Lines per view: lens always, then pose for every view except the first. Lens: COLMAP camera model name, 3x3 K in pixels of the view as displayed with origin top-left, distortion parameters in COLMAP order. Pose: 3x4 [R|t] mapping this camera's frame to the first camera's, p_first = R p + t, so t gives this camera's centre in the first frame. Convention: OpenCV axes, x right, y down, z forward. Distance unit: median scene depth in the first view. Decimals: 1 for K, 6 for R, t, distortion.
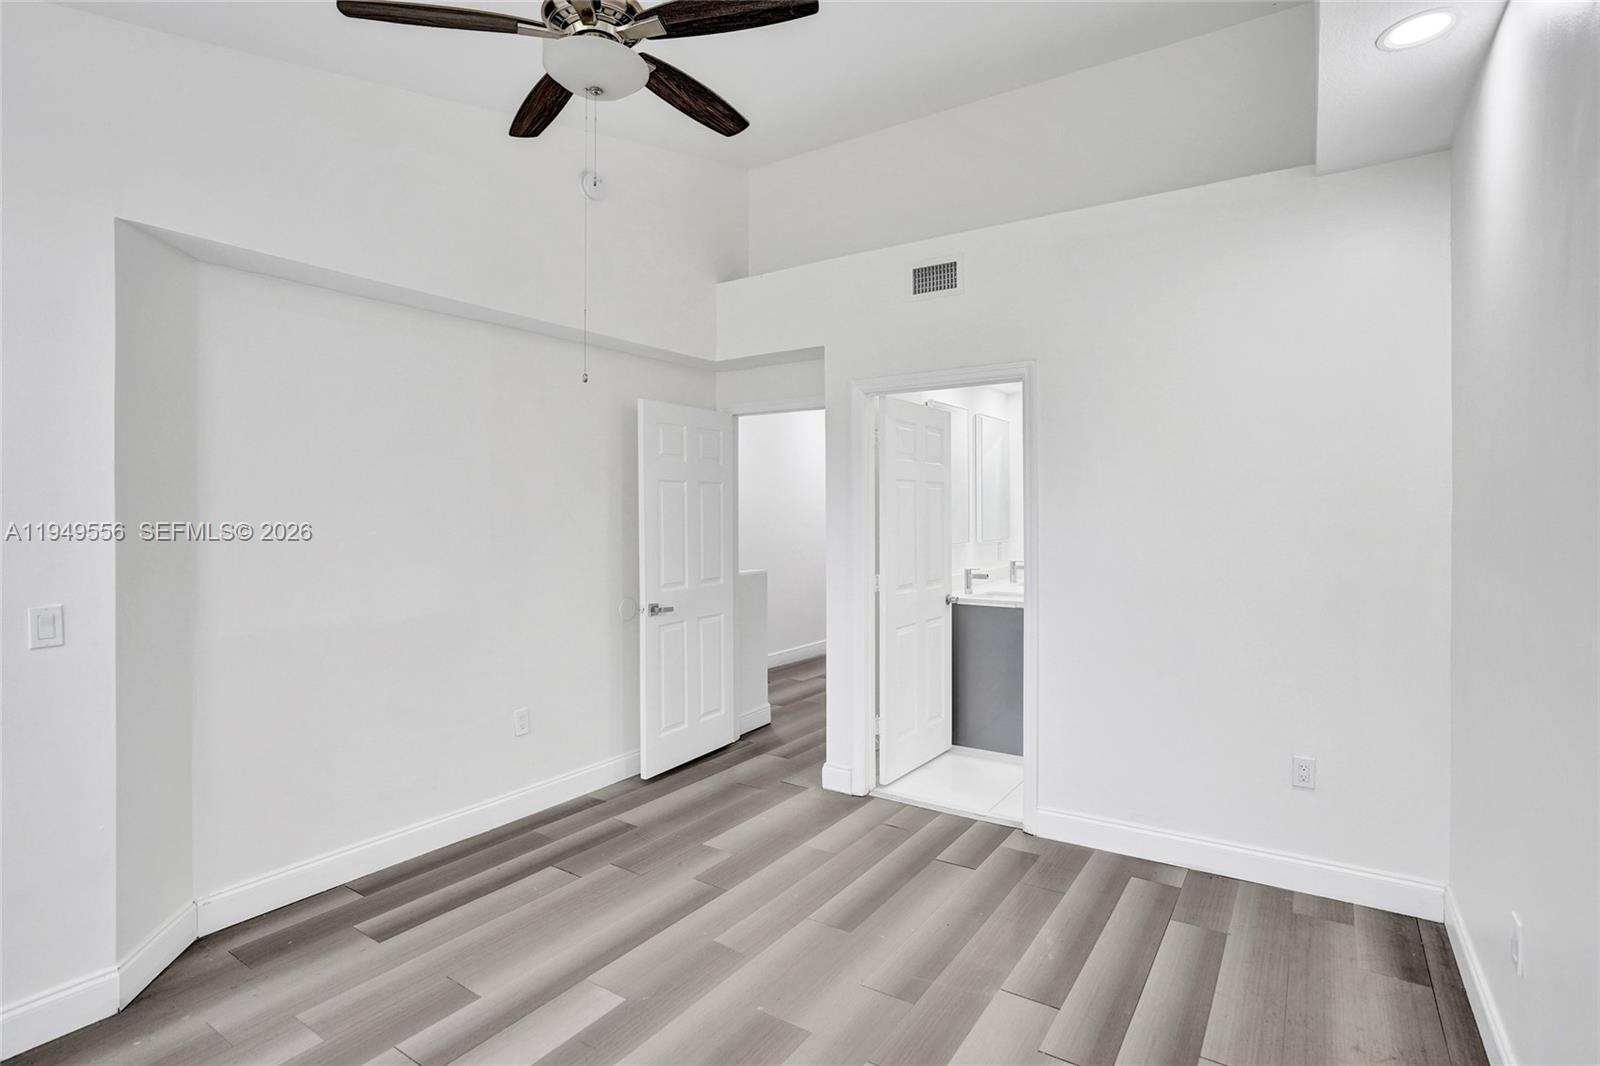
lens RADIAL K [[749.2, 0, 803.3], [0, 749.2, 525.9], [0, 0, 1]] dist [-0.031302, 0.005463]
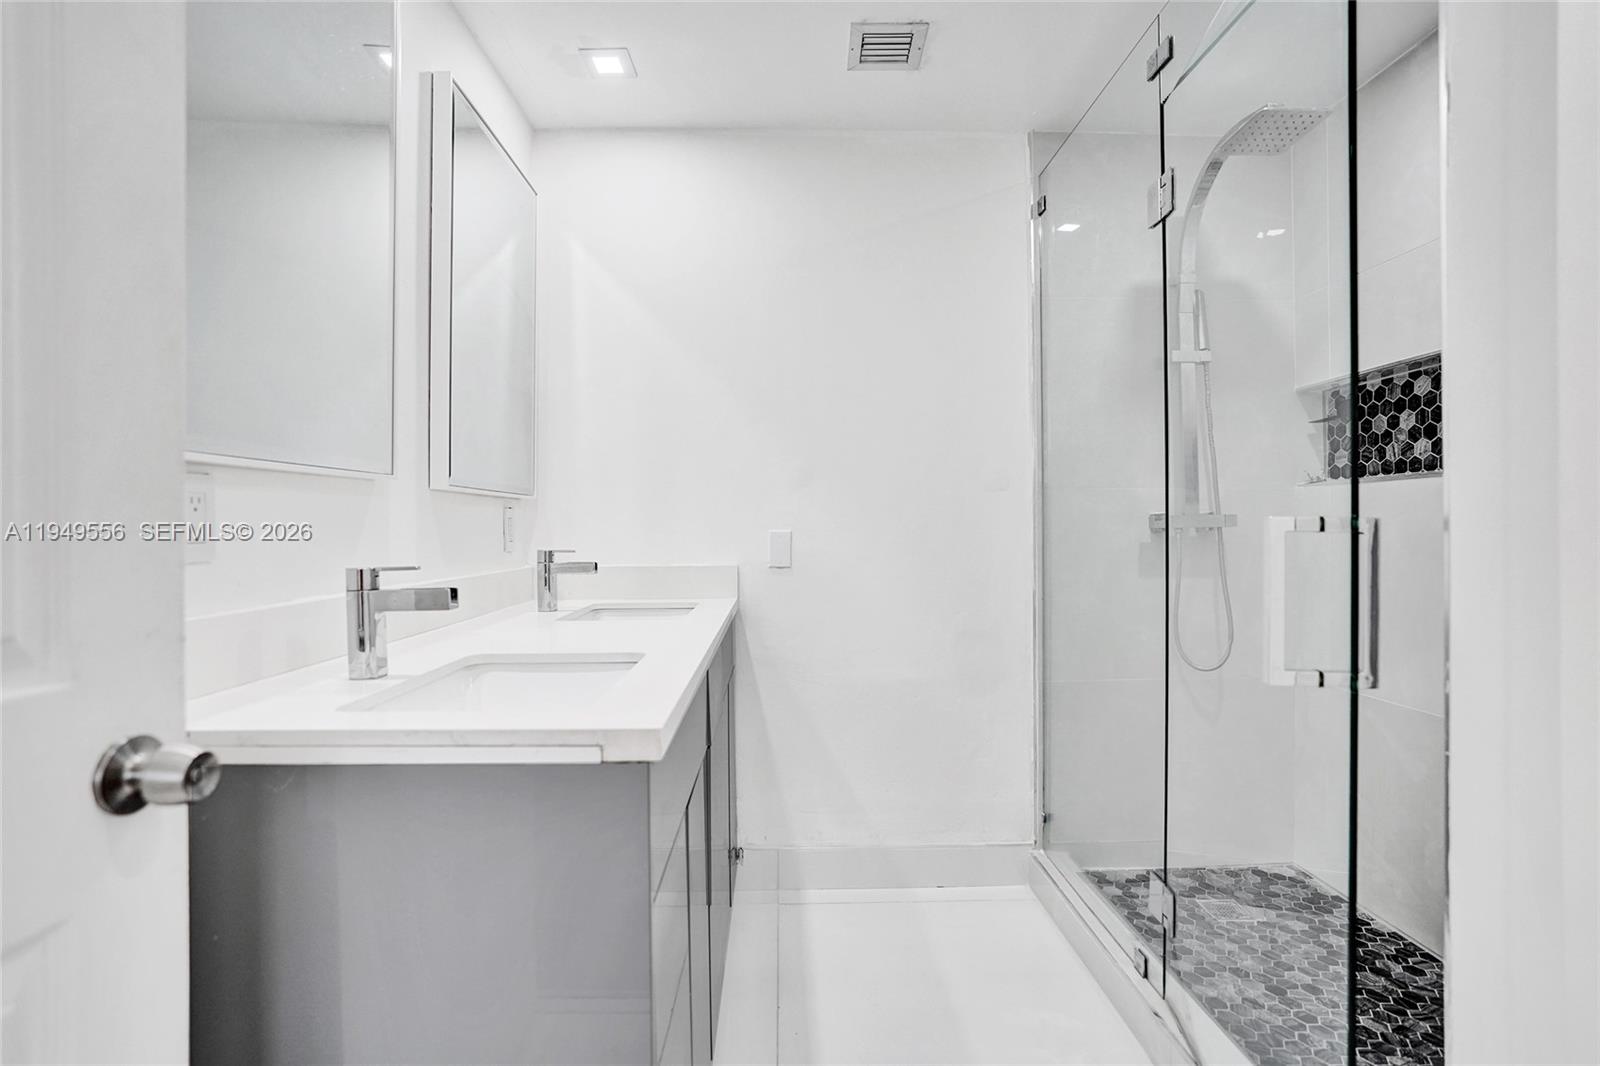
lens RADIAL K [[749.2, 0, 800.6], [0, 749.2, 536.2], [0, 0, 1]] dist [-0.031302, 0.005463]
pose [[0.808345, 0.003339, 0.588699, 0.194727], [0.001768, 0.999966, -0.008099, 0.050048], [-0.588706, 0.007588, 0.808312, 0.741435]]
